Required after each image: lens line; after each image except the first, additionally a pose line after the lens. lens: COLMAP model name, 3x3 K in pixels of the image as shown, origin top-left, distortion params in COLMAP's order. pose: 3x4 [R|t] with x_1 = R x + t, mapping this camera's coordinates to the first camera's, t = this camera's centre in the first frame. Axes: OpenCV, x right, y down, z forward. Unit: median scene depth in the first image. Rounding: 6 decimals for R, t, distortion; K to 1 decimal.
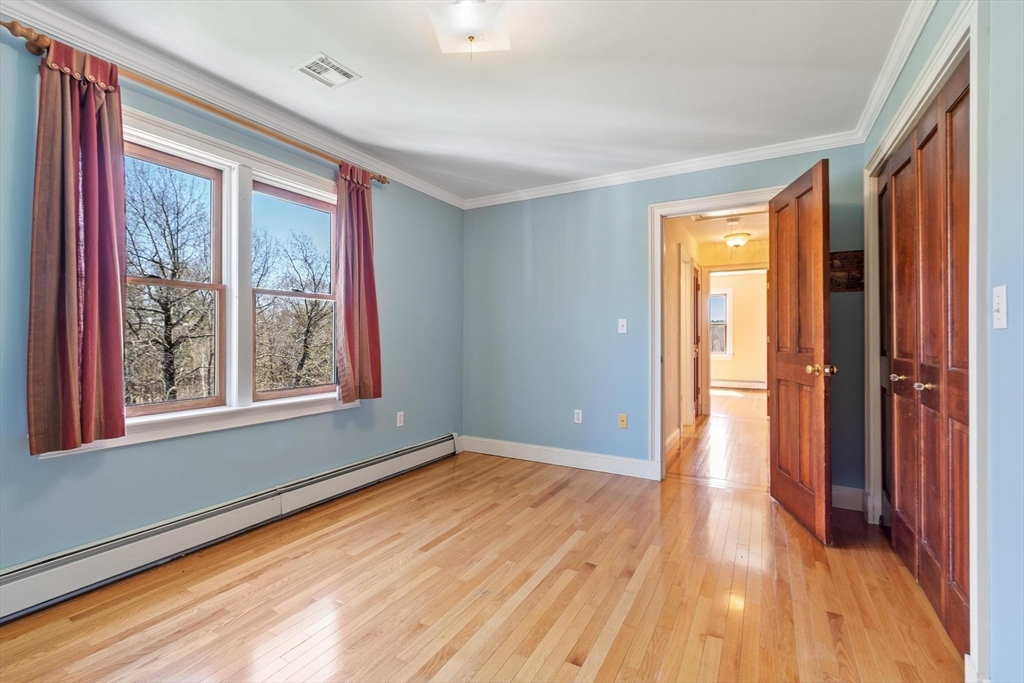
lens RADIAL K [[461.3, 0, 503.1], [0, 461.3, 336.8], [0, 0, 1]] dist [0.003323, -0.002458]
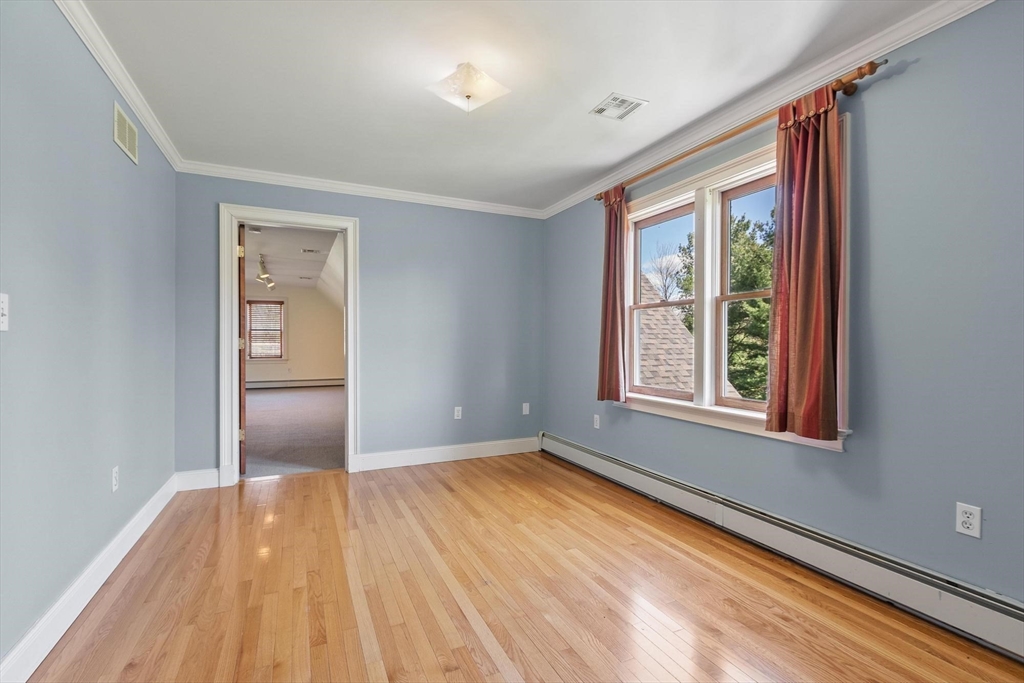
lens RADIAL K [[461.3, 0, 503.9], [0, 461.3, 346.0], [0, 0, 1]] dist [0.003323, -0.002458]
pose [[-0.586732, -0.005006, -0.809765, 0.577751], [-0.011330, 0.999934, 0.002028, 0.010203], [0.809702, 0.010364, -0.586750, 1.198547]]
